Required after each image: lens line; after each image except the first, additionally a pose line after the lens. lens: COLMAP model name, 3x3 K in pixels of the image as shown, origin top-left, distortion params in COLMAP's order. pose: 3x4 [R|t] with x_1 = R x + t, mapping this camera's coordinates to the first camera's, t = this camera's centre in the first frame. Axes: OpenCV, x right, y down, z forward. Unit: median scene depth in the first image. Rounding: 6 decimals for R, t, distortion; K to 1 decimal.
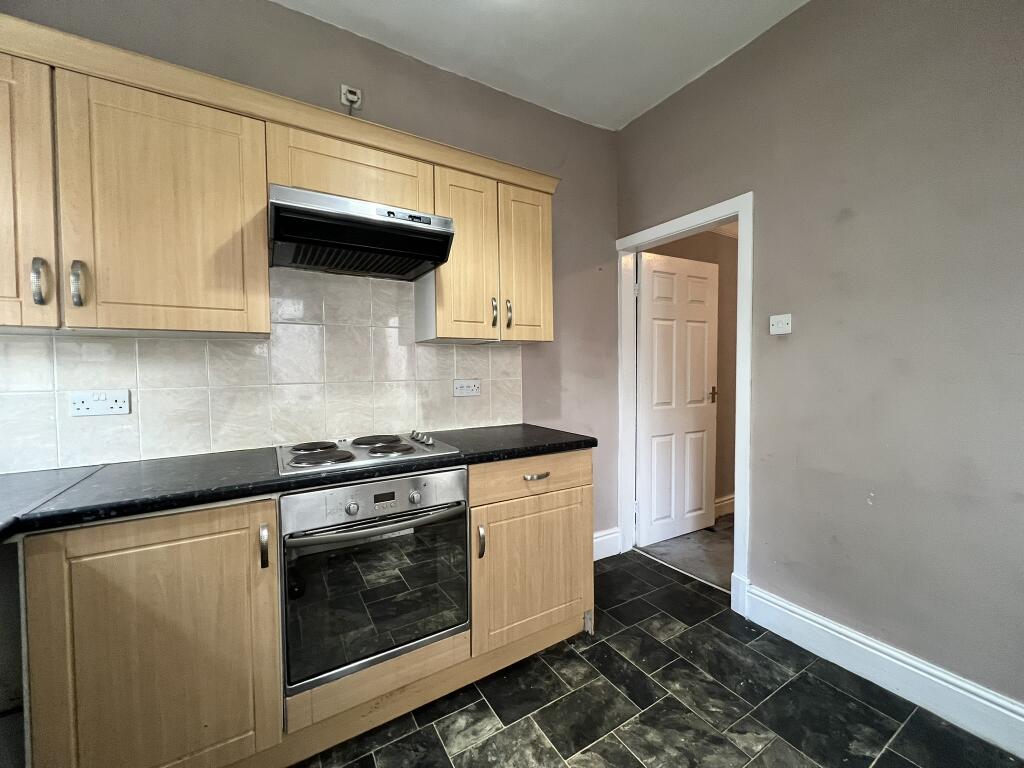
lens RADIAL K [[407.8, 0, 510.7], [0, 407.8, 383.8], [0, 0, 1]] dist [-0.002096, -0.000326]
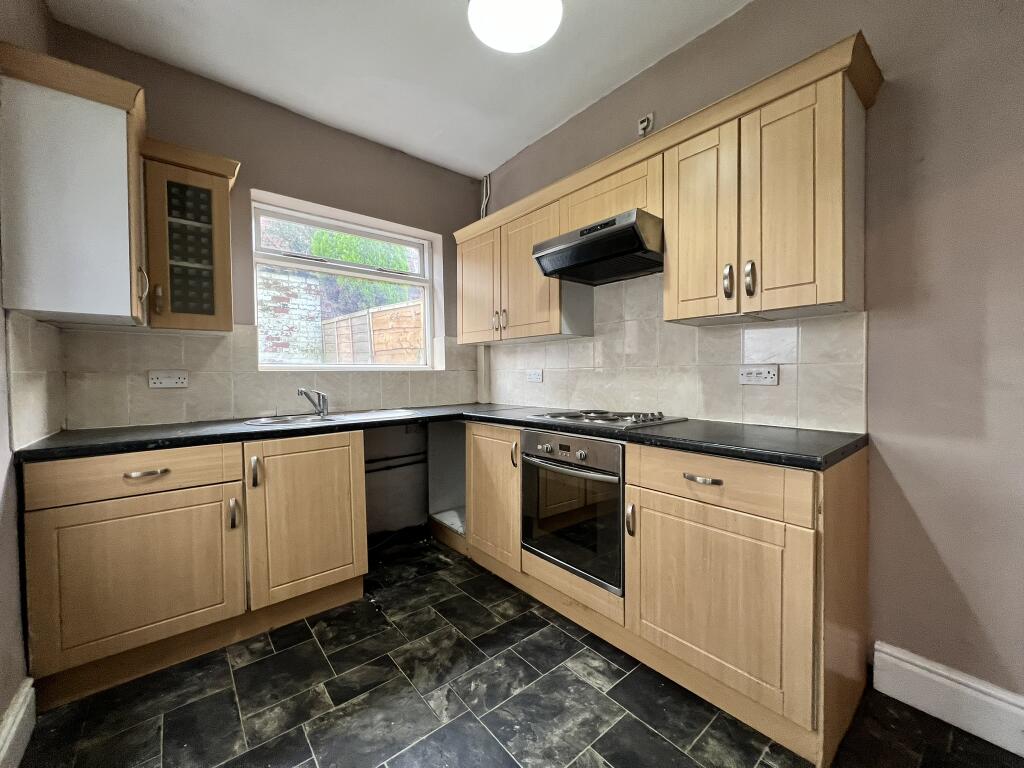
lens RADIAL K [[407.8, 0, 510.7], [0, 407.8, 383.8], [0, 0, 1]] dist [-0.002096, -0.000326]
pose [[0.148402, 0.035149, -0.988302, 0.894055], [-0.031260, 0.999035, 0.030837, 0.026153], [0.988433, 0.026318, 0.149357, 0.551068]]
